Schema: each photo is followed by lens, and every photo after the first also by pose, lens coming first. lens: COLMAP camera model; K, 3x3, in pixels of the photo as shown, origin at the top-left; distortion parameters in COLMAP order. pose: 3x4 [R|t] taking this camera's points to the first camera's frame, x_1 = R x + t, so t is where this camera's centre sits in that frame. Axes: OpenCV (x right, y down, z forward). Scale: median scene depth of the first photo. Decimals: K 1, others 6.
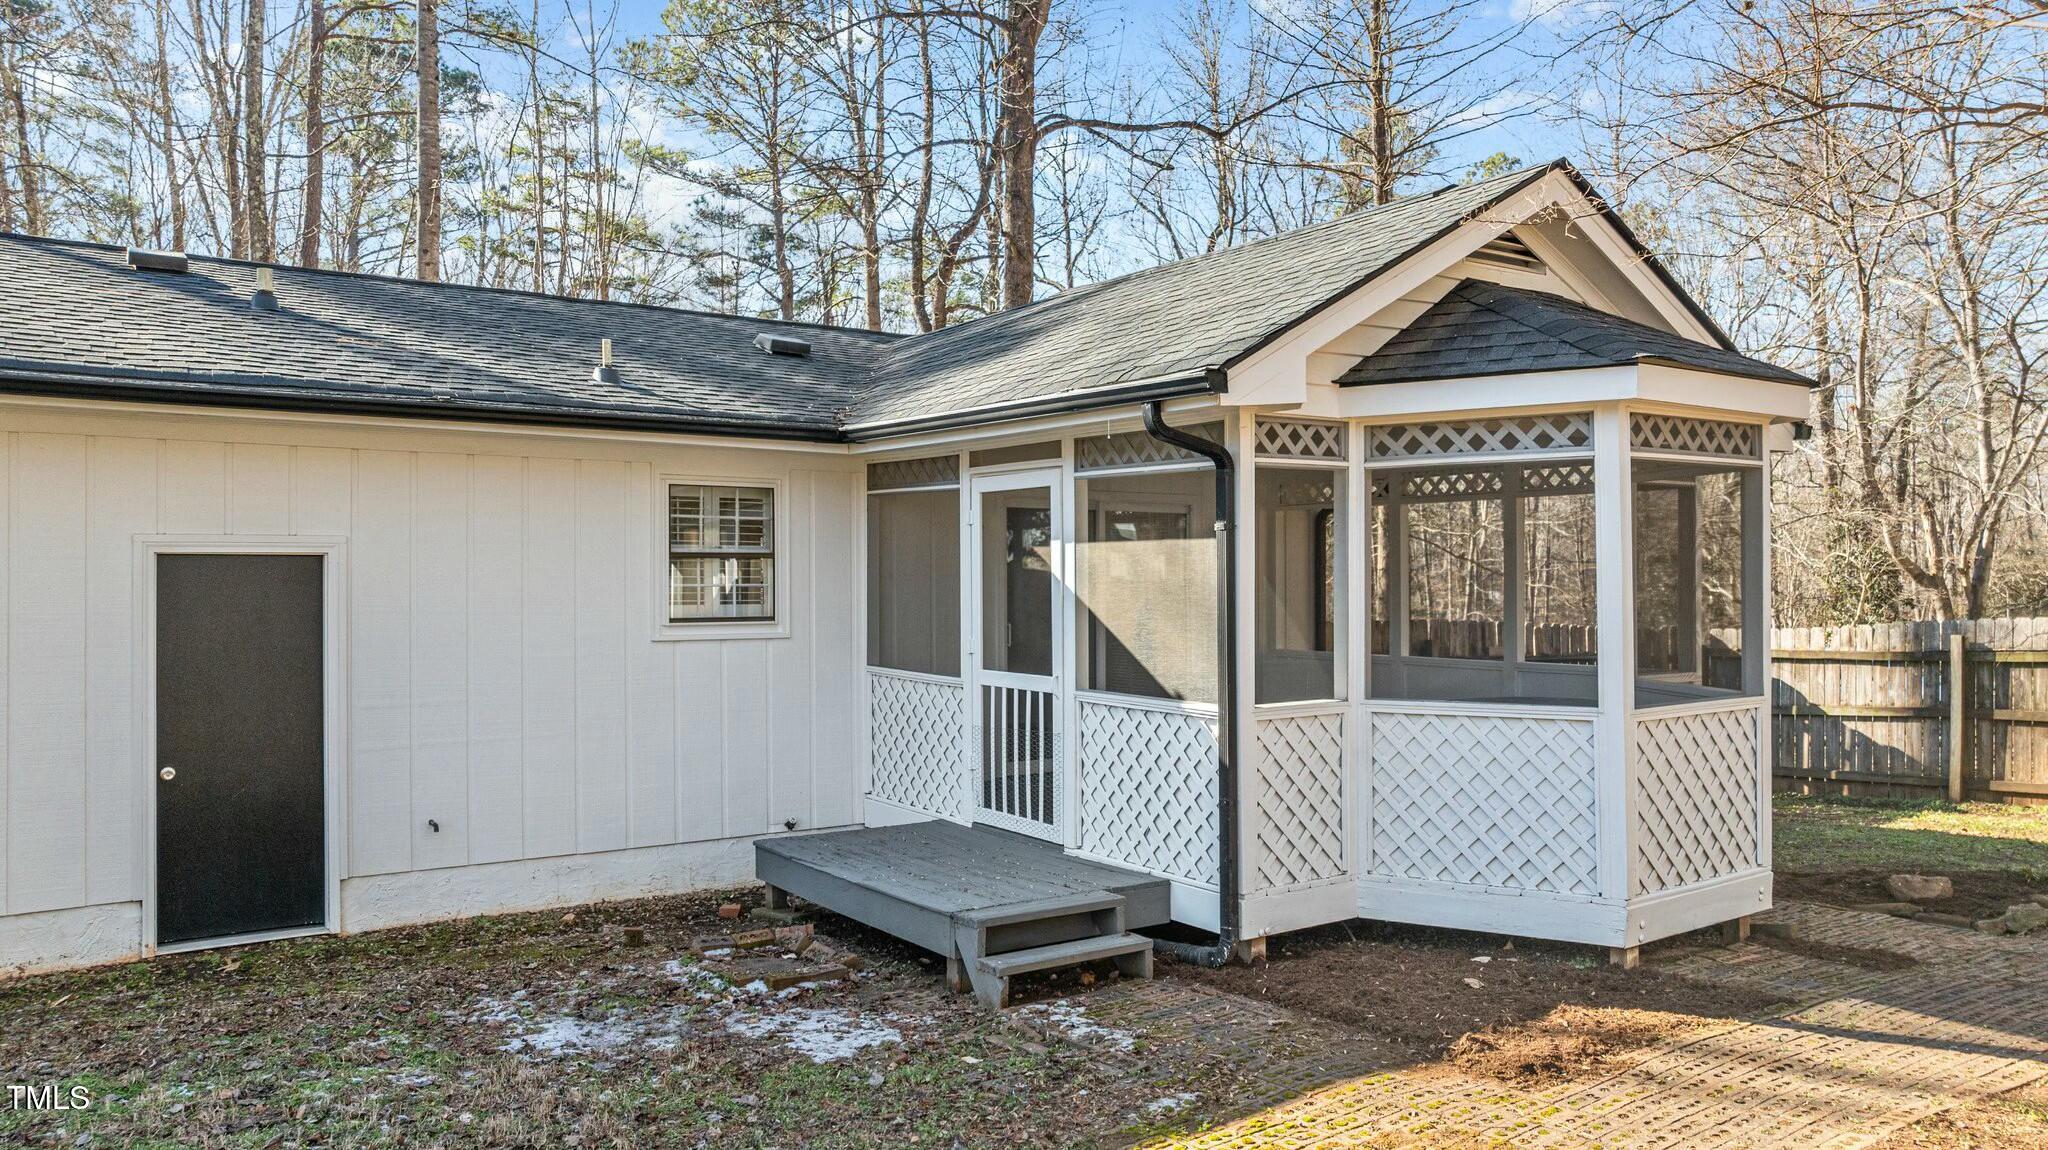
lens RADIAL K [[1439.2, 0, 1037.9], [0, 1439.2, 581.9], [0, 0, 1]] dist [-0.035423, 0.033973]
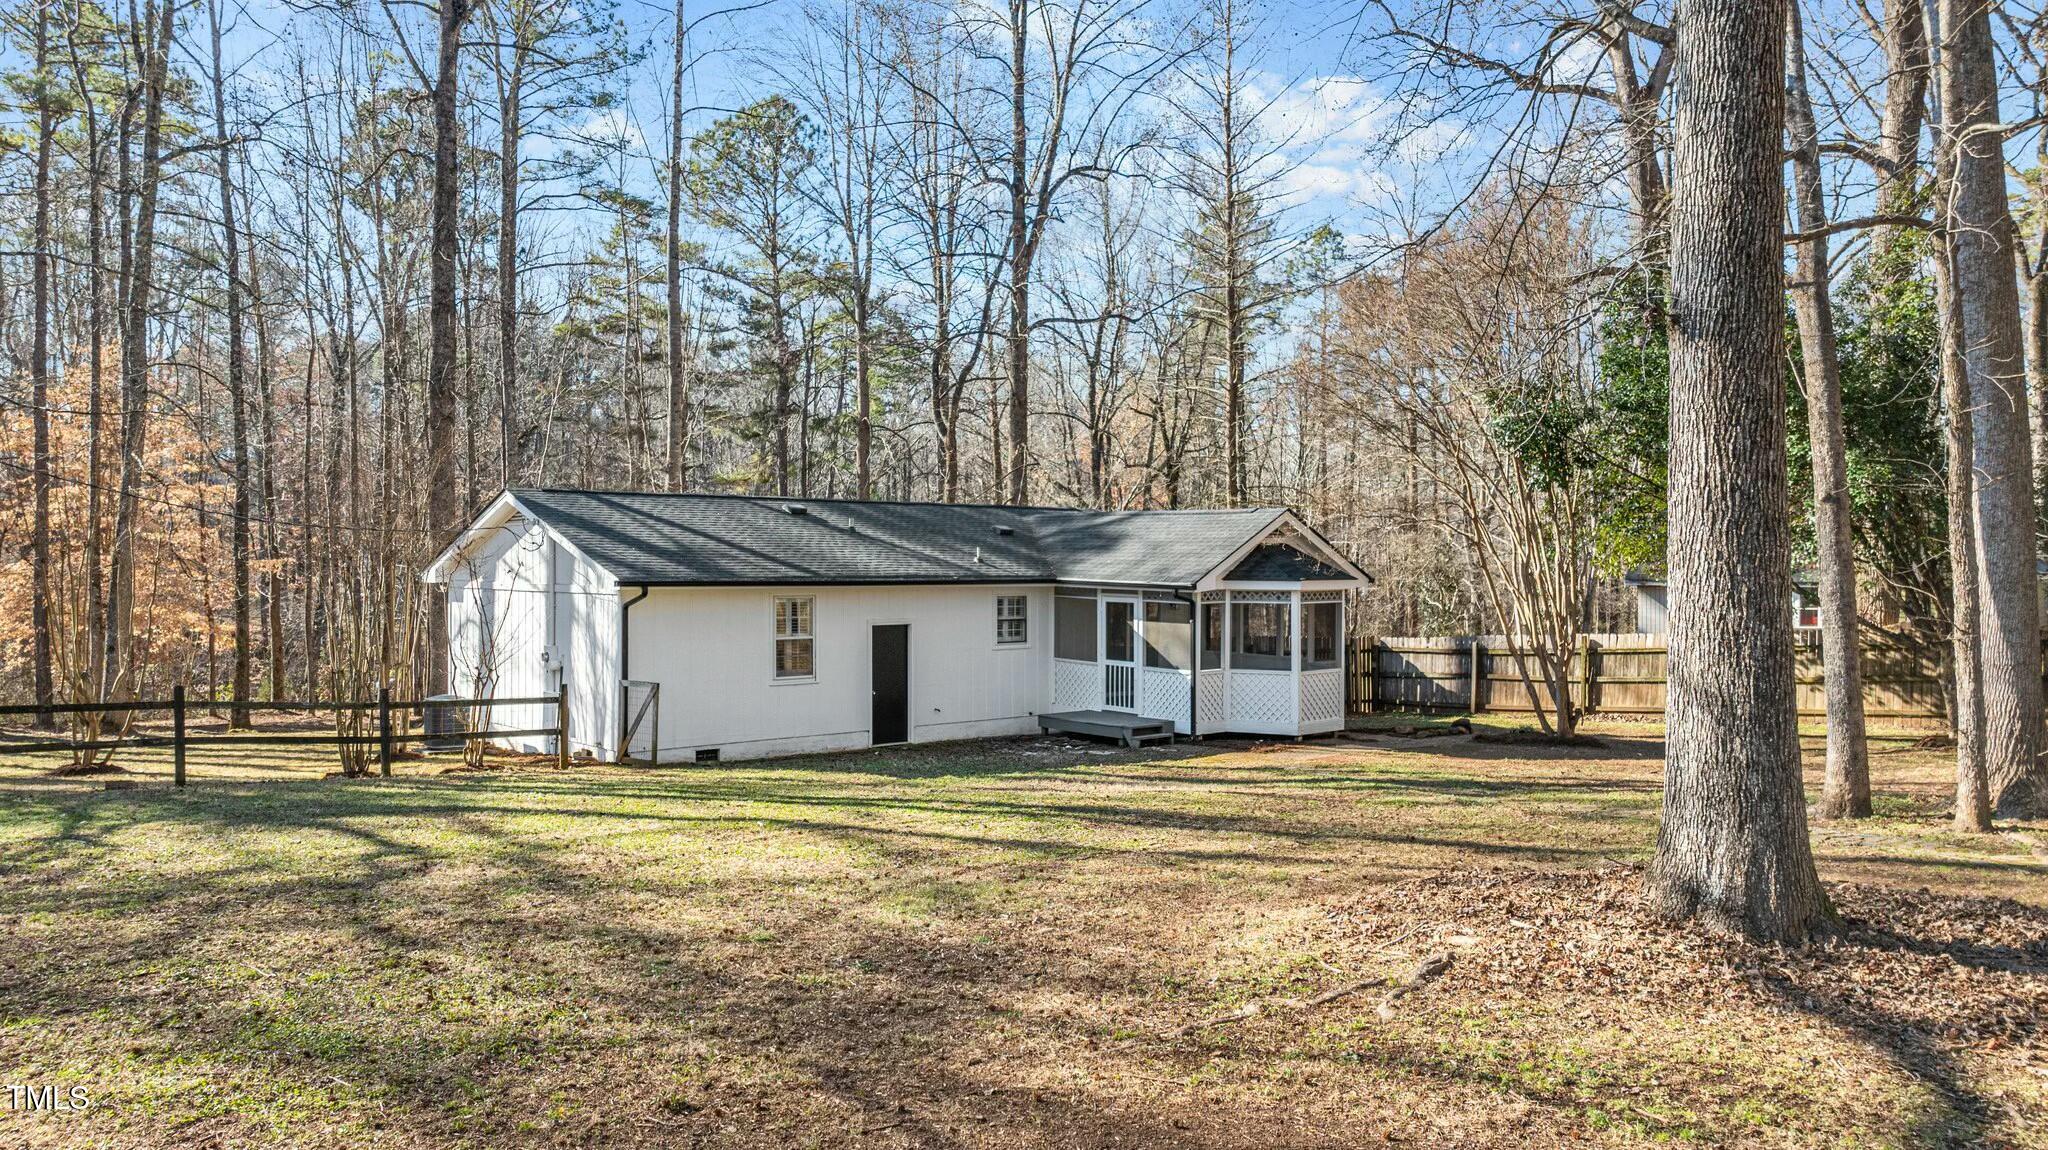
lens RADIAL K [[1439.2, 0, 1044.4], [0, 1439.2, 563.4], [0, 0, 1]] dist [-0.035423, 0.033973]
pose [[0.993909, 0.006697, 0.110002, -0.551918], [-0.007348, 0.999958, 0.005508, -0.174123], [-0.109960, -0.006283, 0.993916, -2.208062]]
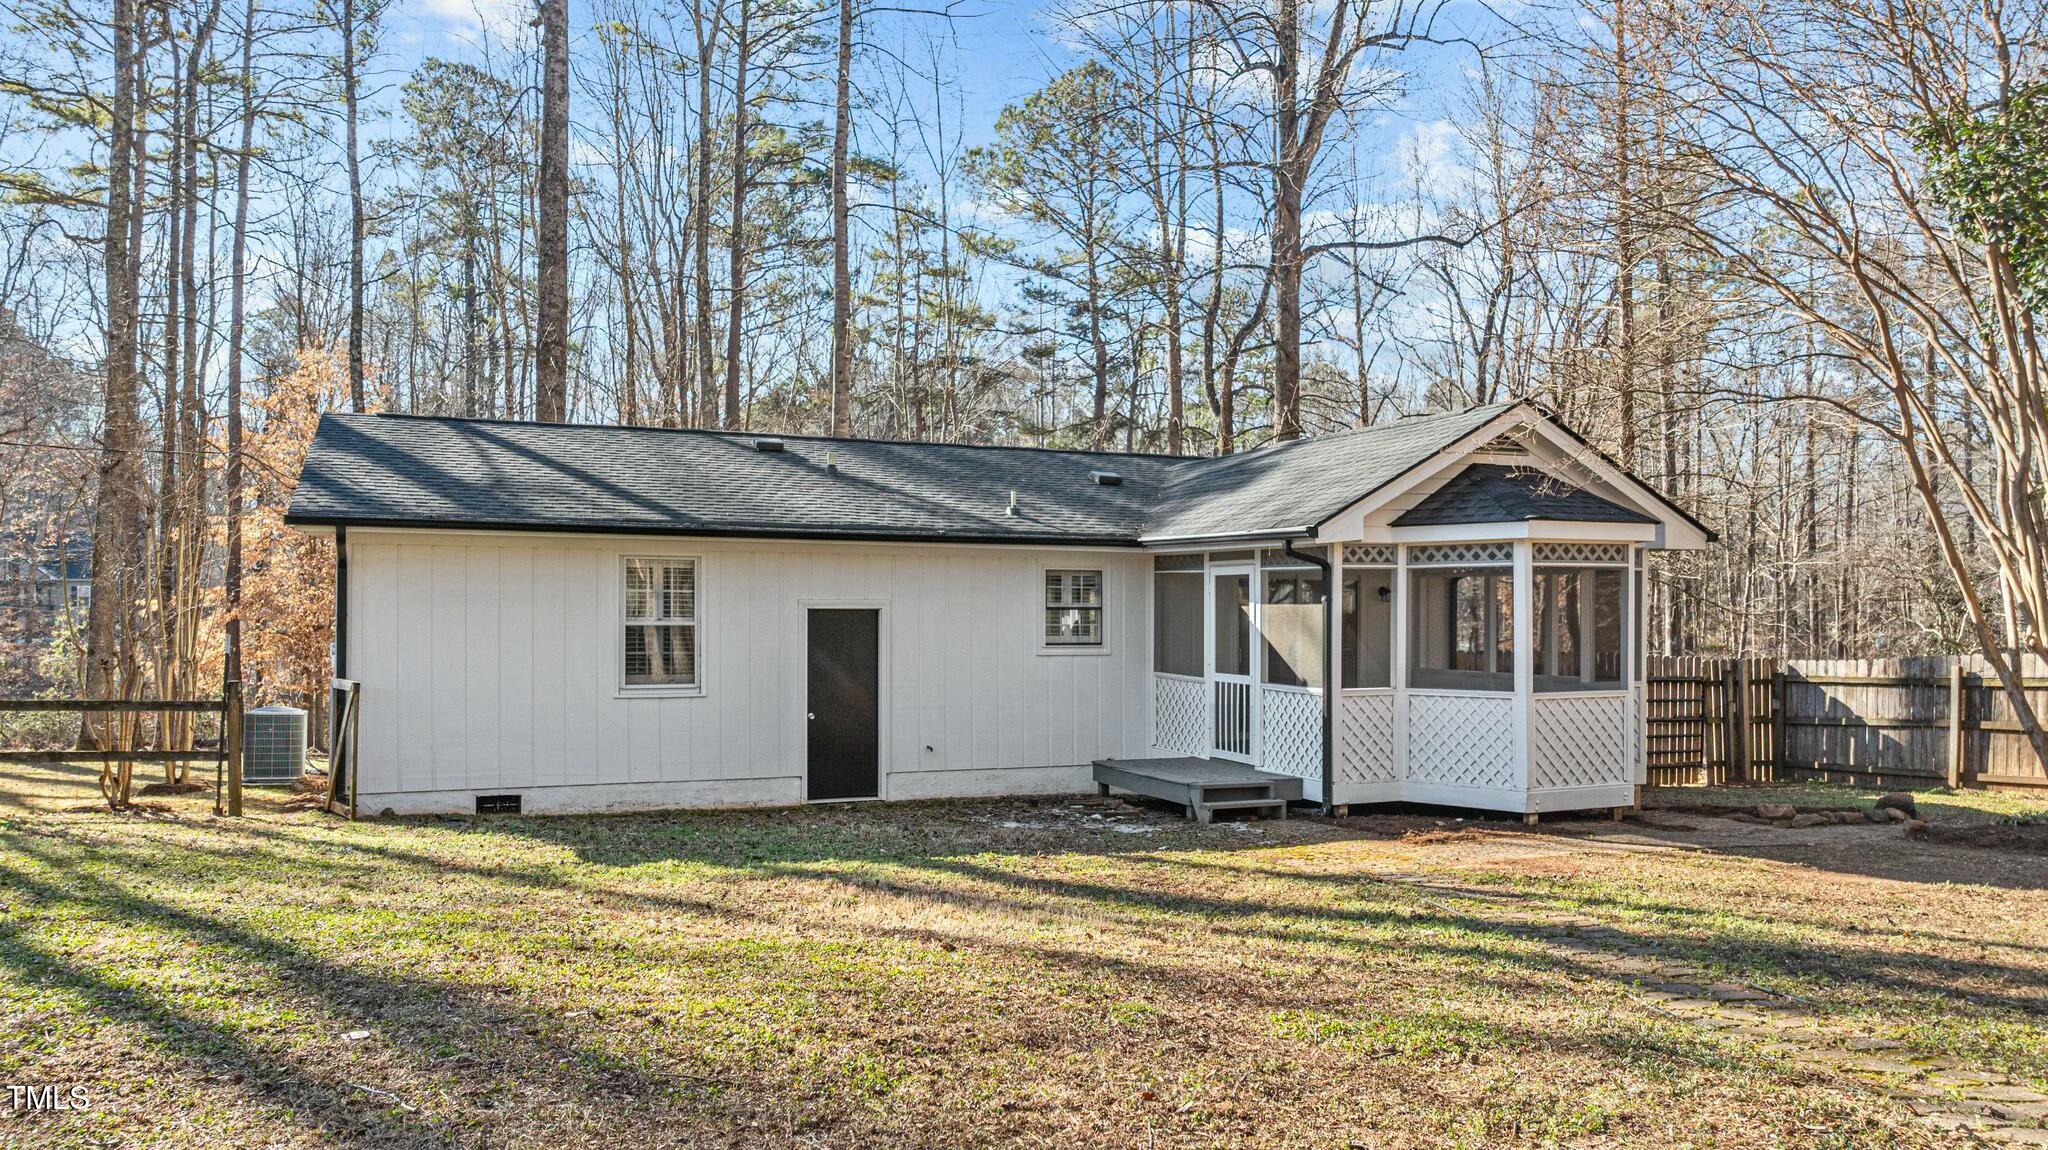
lens RADIAL K [[1439.2, 0, 1037.7], [0, 1439.2, 617.3], [0, 0, 1]] dist [-0.035423, 0.033973]
pose [[0.977299, 0.006701, -0.211759, 0.137893], [-0.005893, 0.999973, 0.004446, -0.017315], [0.211783, -0.003097, 0.977312, -0.900746]]
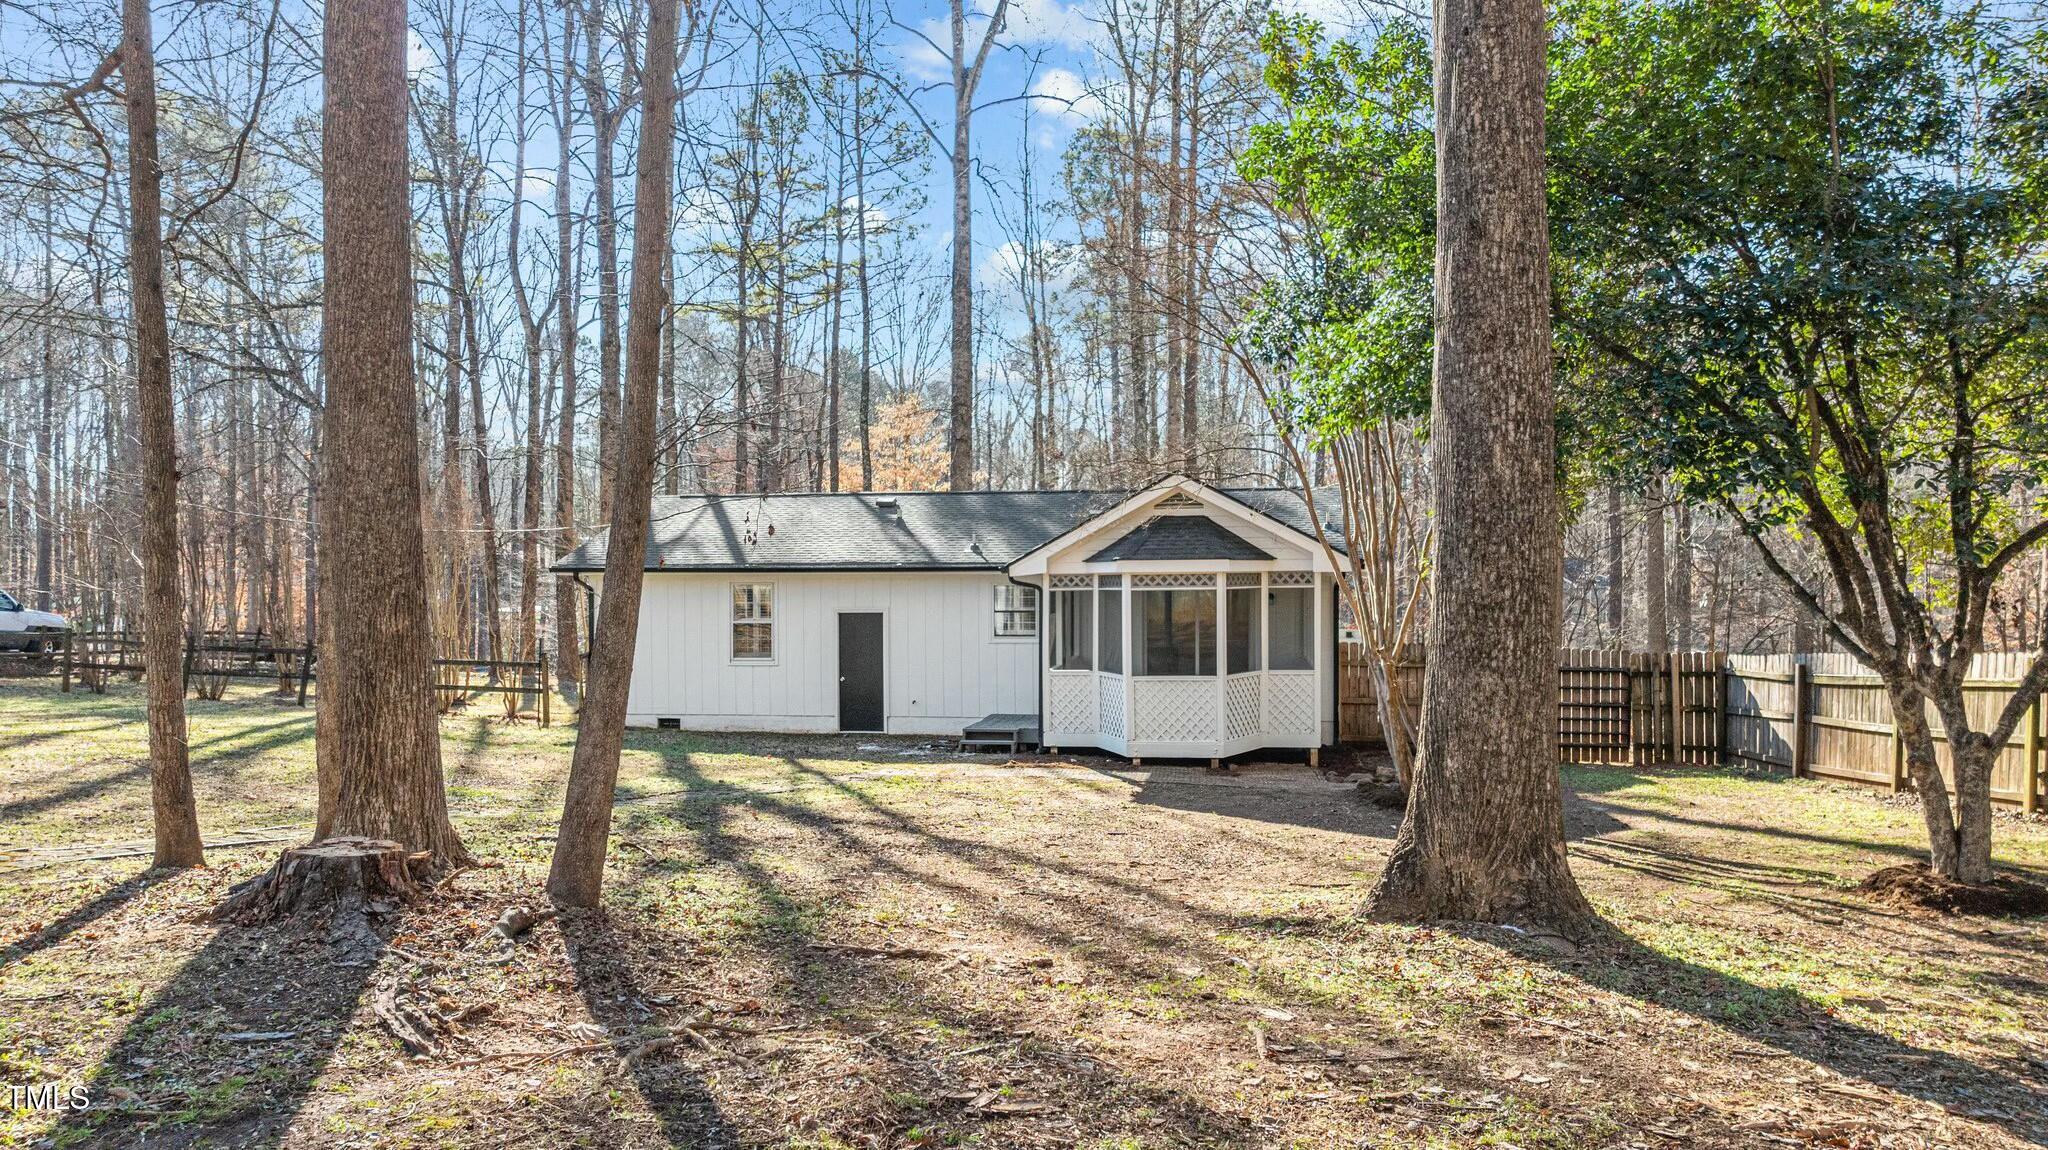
lens RADIAL K [[1439.2, 0, 1028.8], [0, 1439.2, 584.1], [0, 0, 1]] dist [-0.035423, 0.033973]
pose [[0.720951, 0.000686, -0.692986, 1.916583], [0.004340, 0.999975, 0.005505, -0.097726], [0.692973, -0.006976, 0.720930, -1.053978]]
